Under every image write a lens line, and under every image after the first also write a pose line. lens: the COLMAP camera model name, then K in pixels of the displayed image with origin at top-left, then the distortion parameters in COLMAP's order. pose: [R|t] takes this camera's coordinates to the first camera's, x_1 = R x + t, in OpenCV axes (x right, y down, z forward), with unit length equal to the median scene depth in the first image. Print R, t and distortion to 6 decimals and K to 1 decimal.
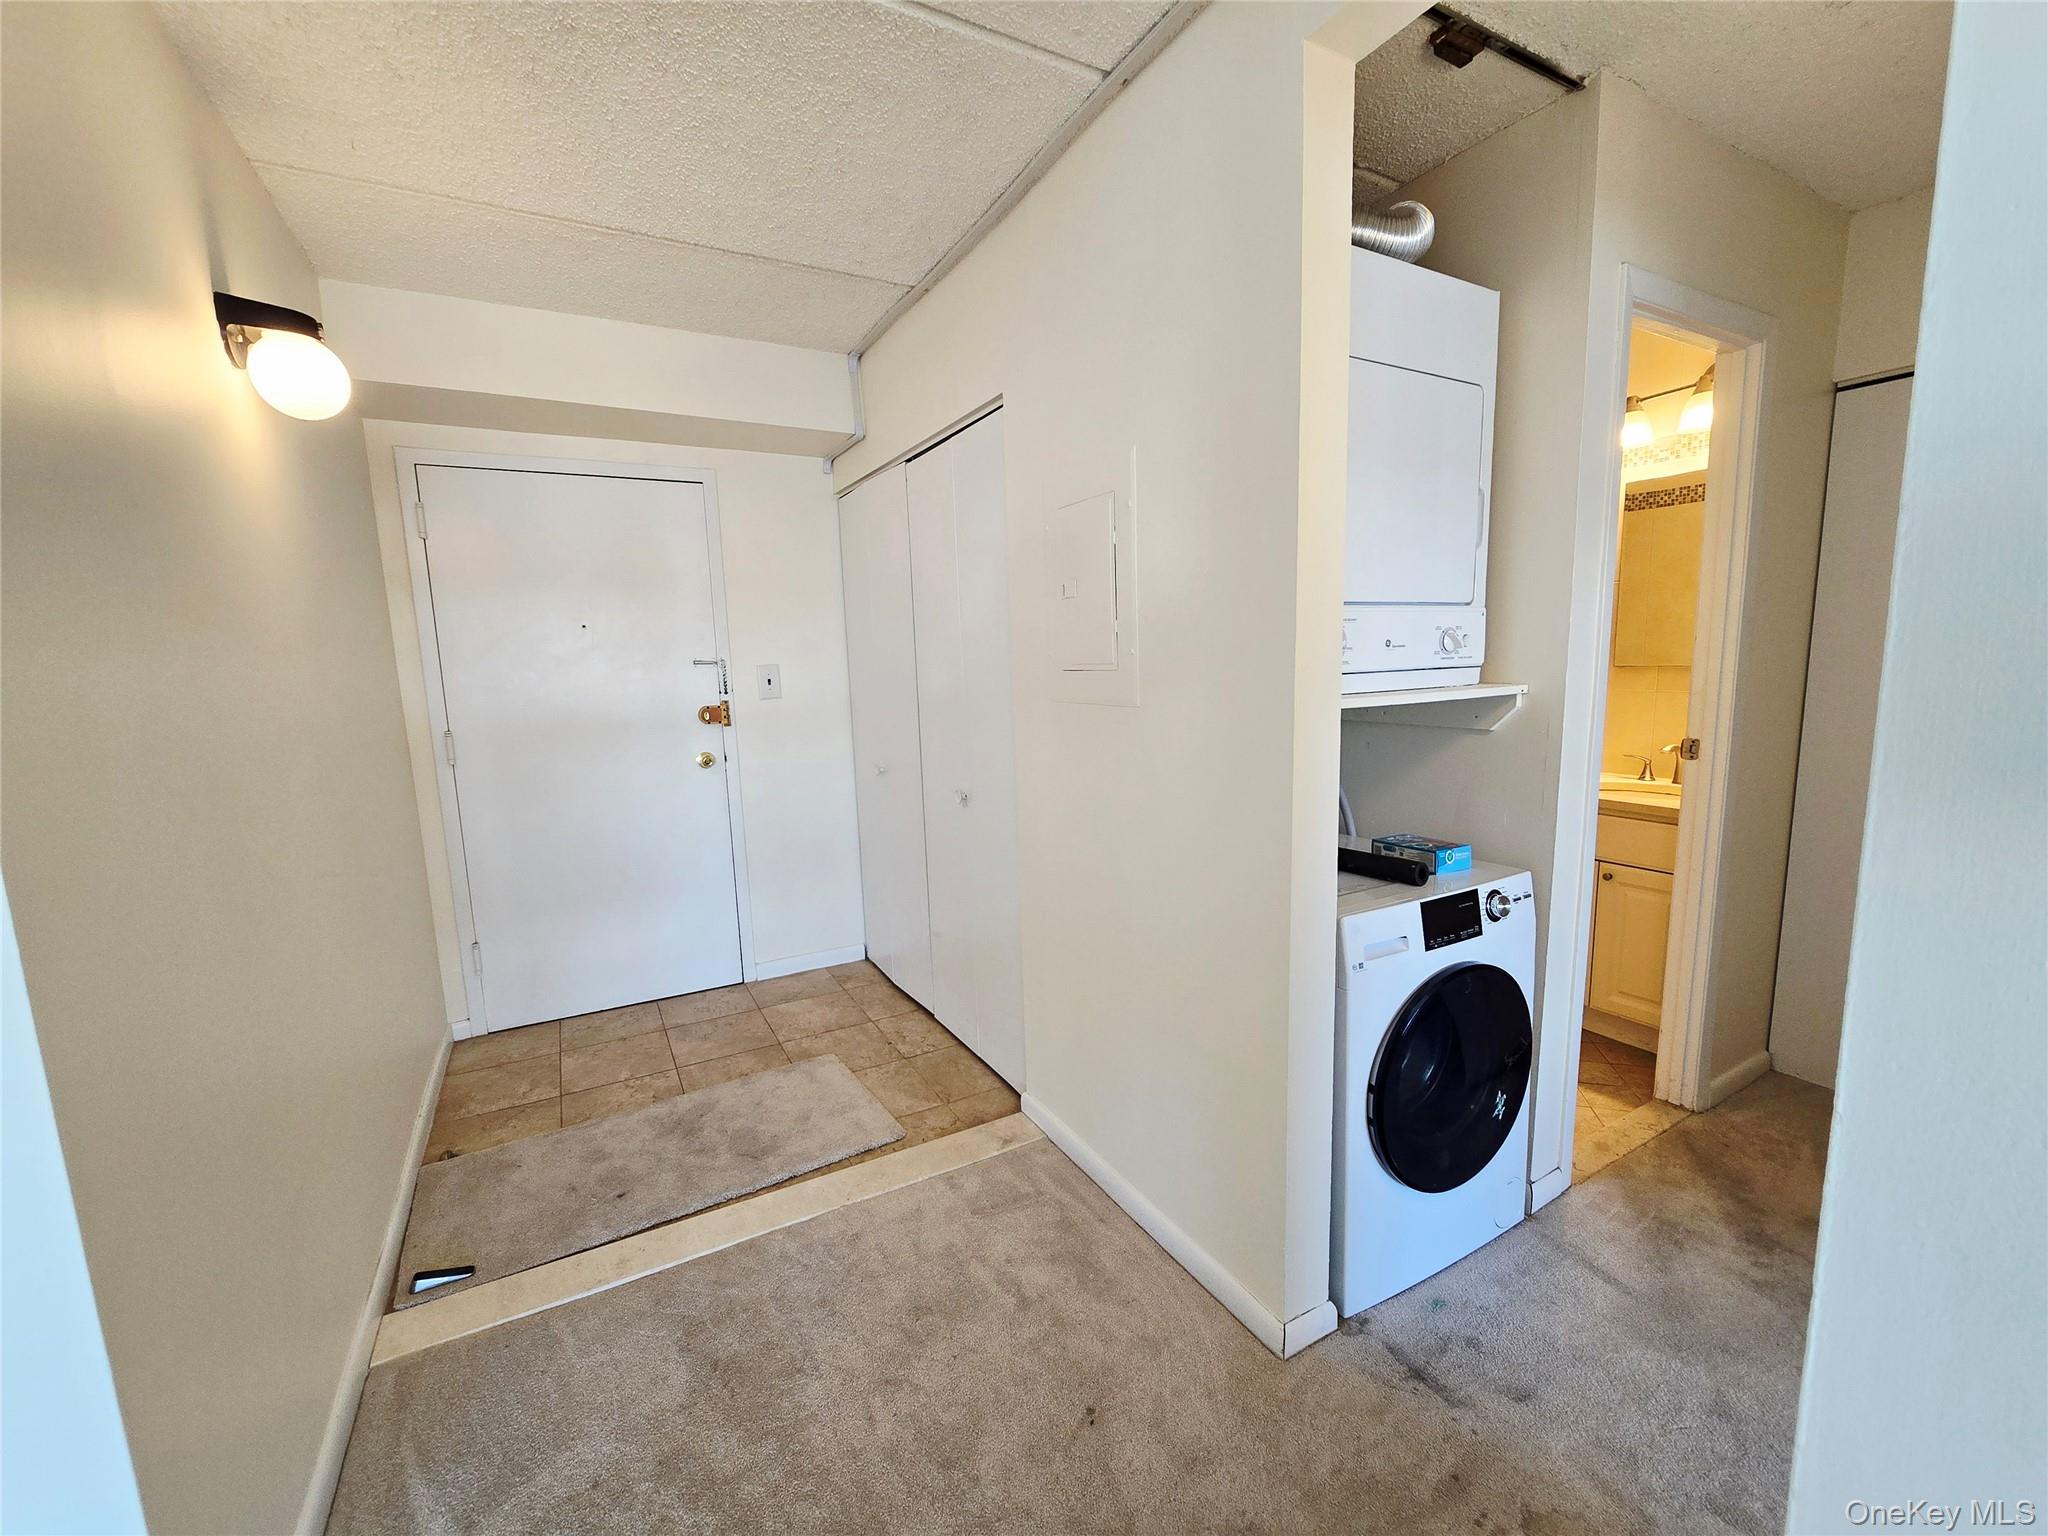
lens RADIAL K [[837.6, 0, 1022.0], [0, 837.6, 771.0], [0, 0, 1]] dist [-0.010330, 0.003112]
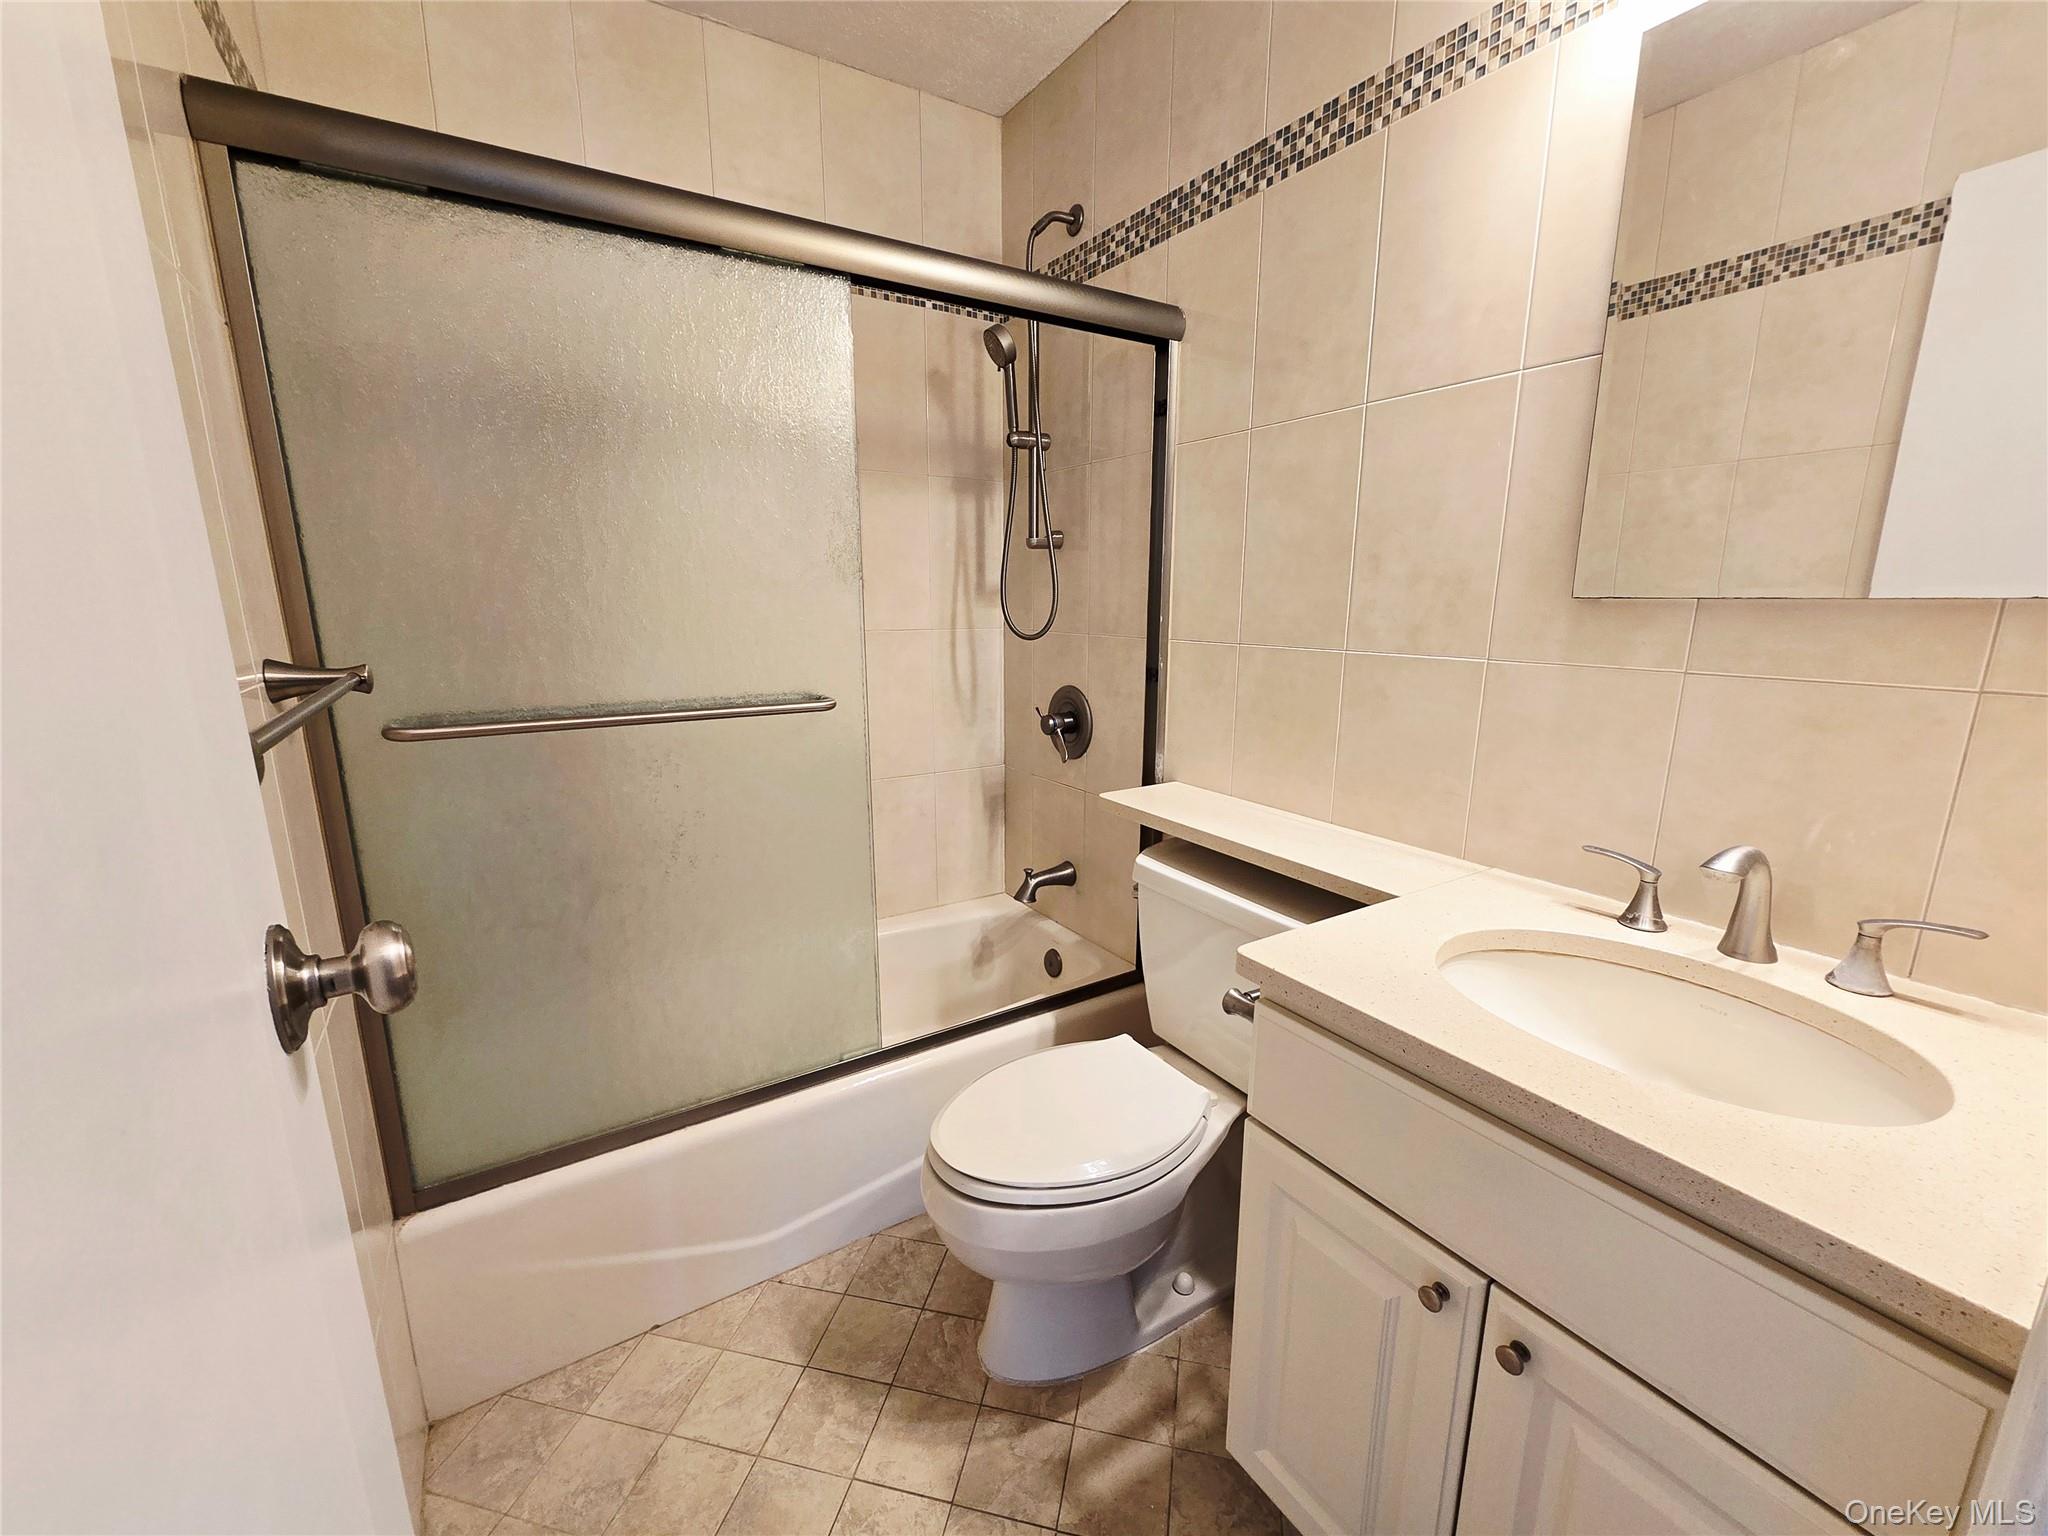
lens RADIAL K [[837.6, 0, 1025.9], [0, 837.6, 774.9], [0, 0, 1]] dist [-0.010330, 0.003112]
pose [[0.997745, 0.018634, 0.064487, 0.350528], [-0.022589, 0.997872, 0.061159, -0.051438], [-0.063210, -0.062478, 0.996043, 0.503590]]
